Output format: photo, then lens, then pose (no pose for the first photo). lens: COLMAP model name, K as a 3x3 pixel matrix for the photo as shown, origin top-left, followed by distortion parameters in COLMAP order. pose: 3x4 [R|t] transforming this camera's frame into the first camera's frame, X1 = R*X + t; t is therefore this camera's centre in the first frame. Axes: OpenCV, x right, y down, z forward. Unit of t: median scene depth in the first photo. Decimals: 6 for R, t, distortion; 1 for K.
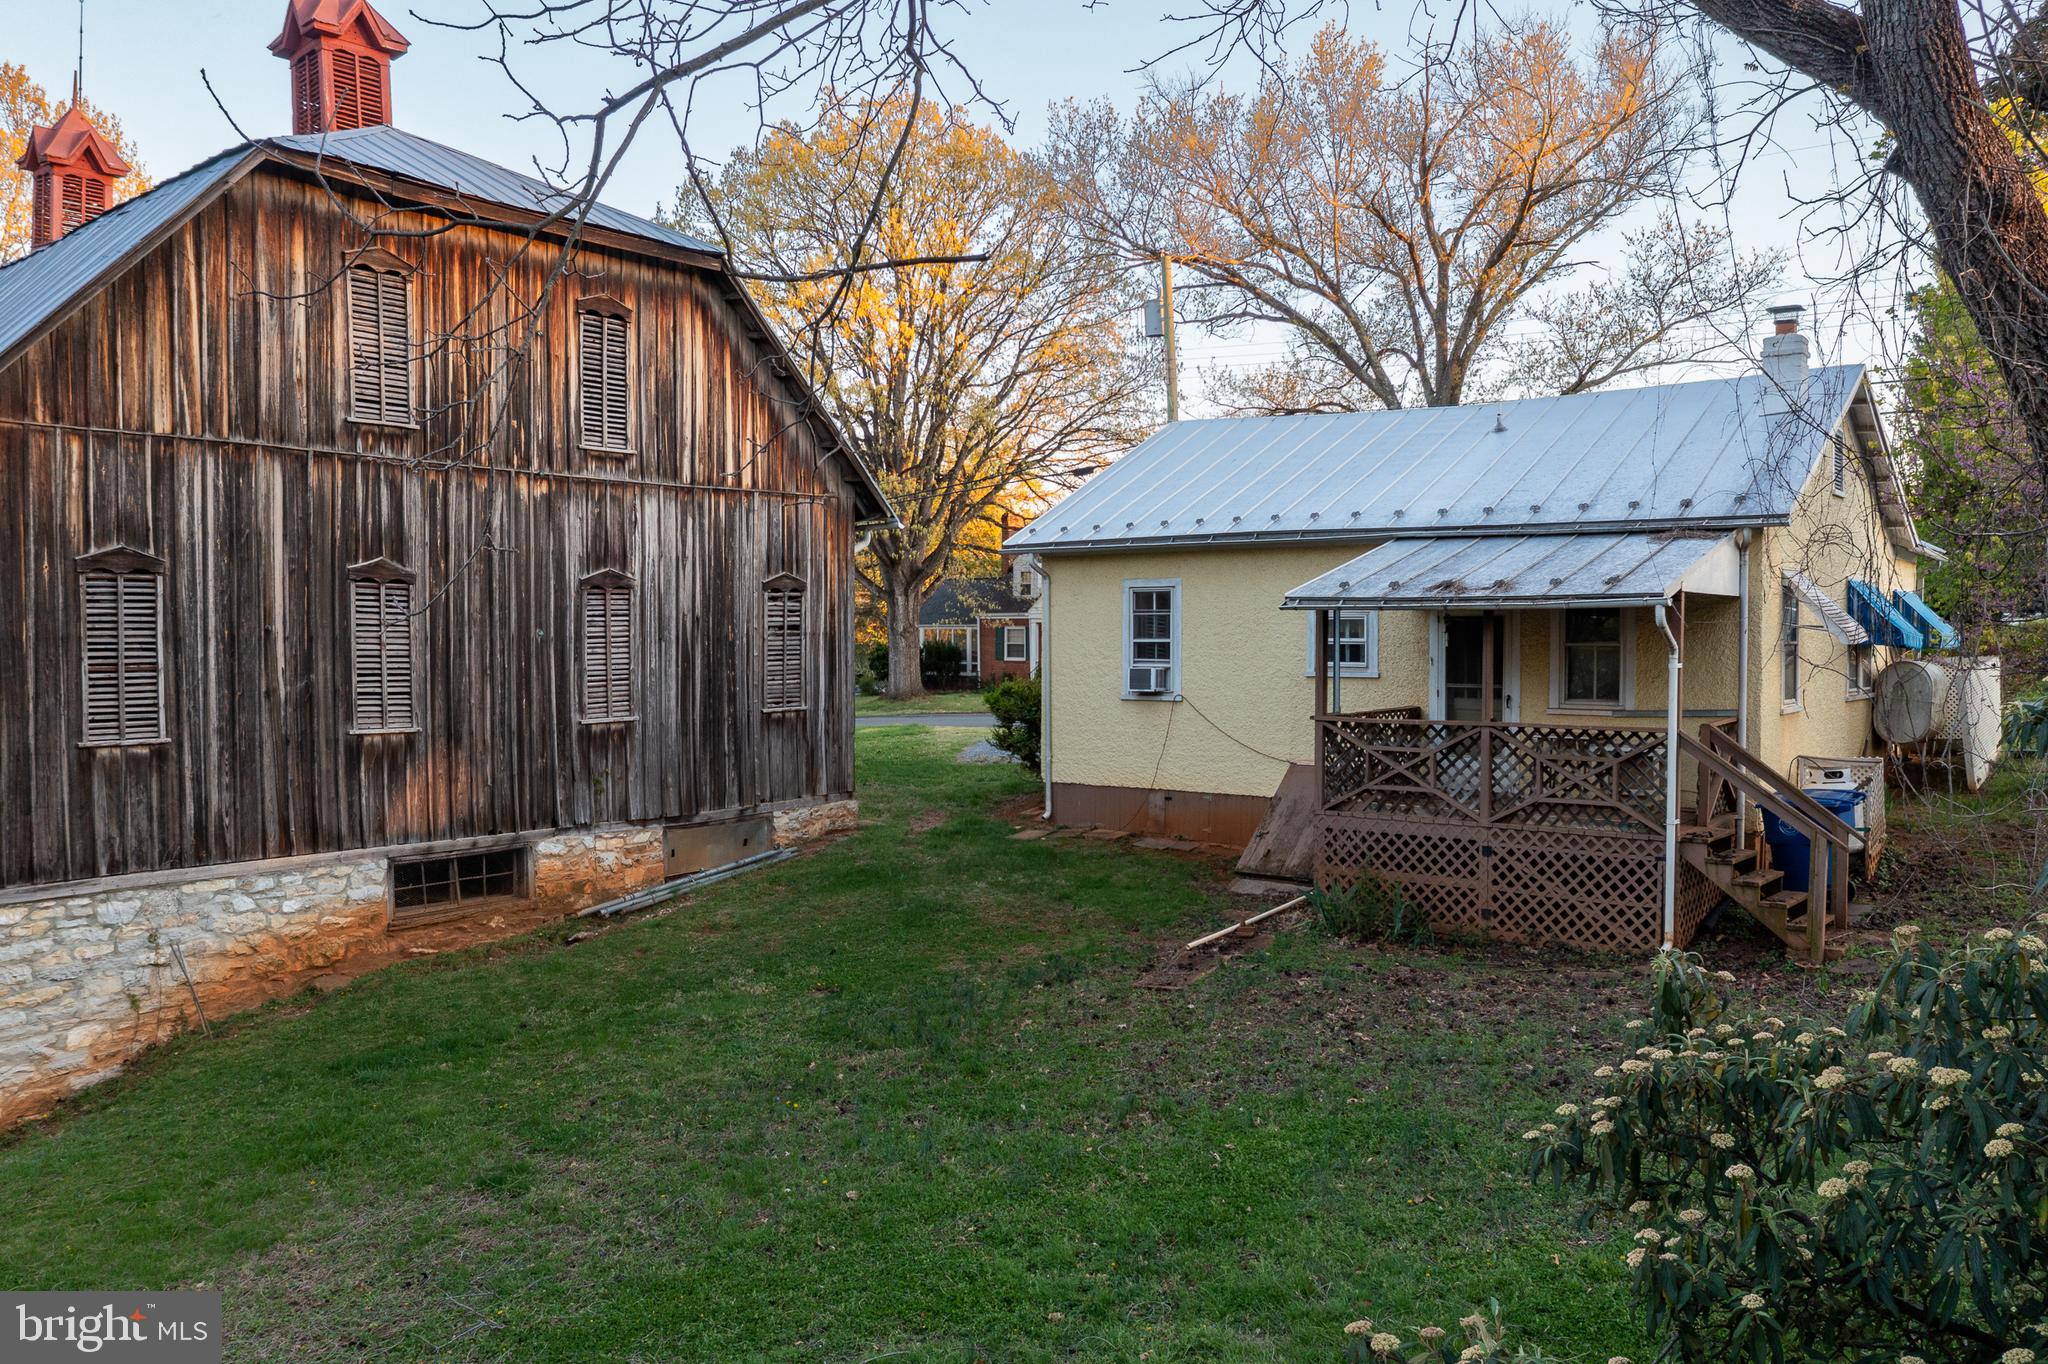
lens RADIAL K [[1594.2, 0, 1024.0], [0, 1594.2, 682.0], [0, 0, 1]] dist [-0.038896, 0.002237]
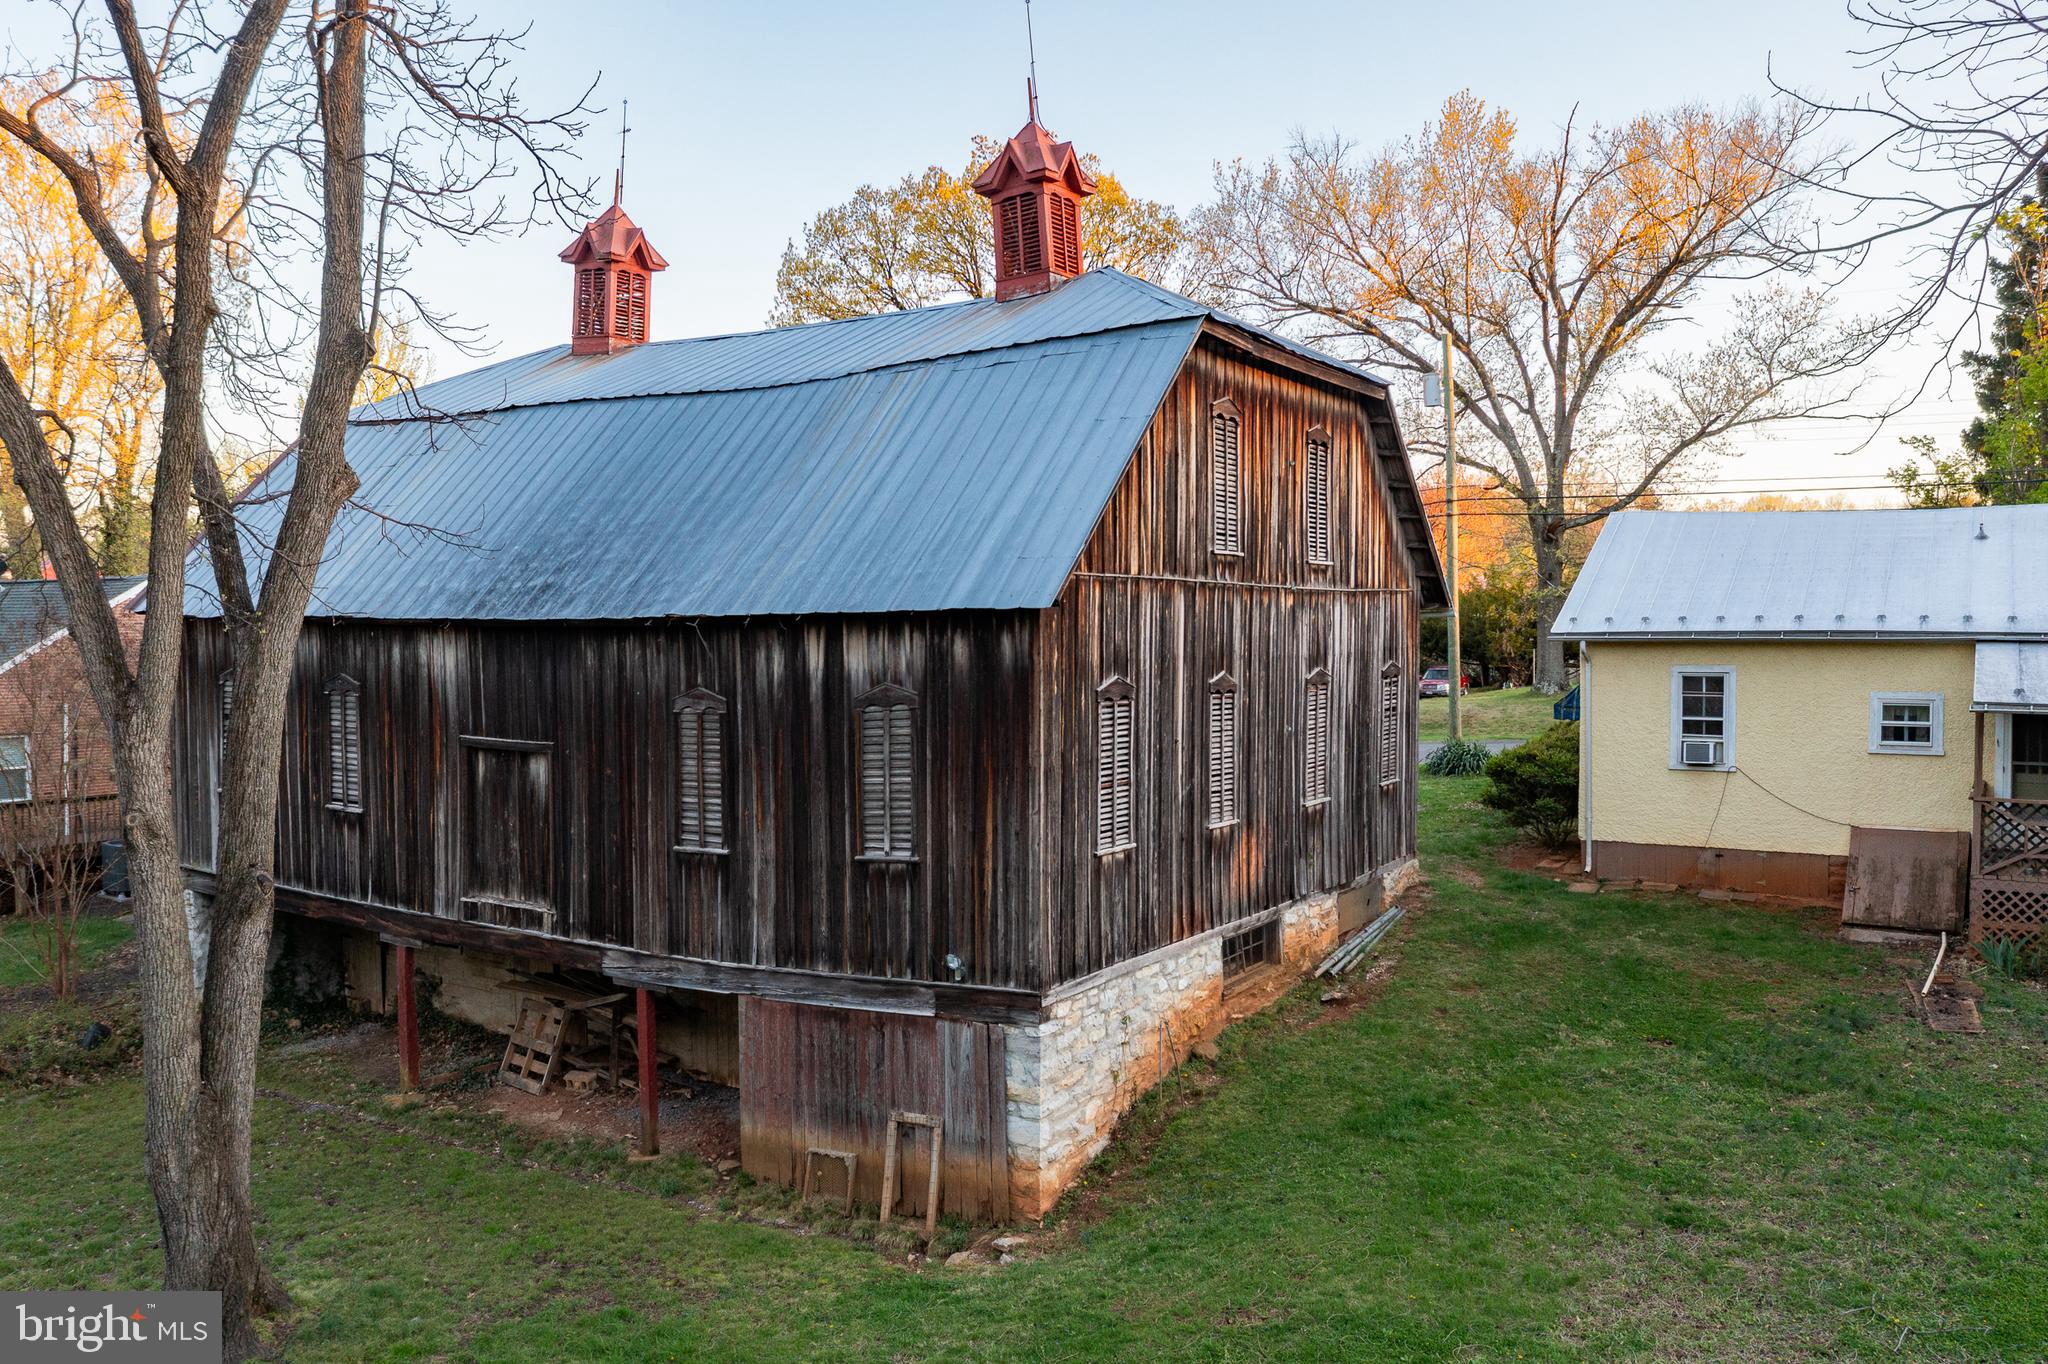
lens RADIAL K [[1594.2, 0, 1024.0], [0, 1594.2, 682.0], [0, 0, 1]] dist [-0.038896, 0.002237]
pose [[0.995042, -0.006791, 0.099222, -0.564439], [0.006330, 0.999968, 0.004961, -0.066460], [-0.099253, -0.004308, 0.995053, -0.100907]]
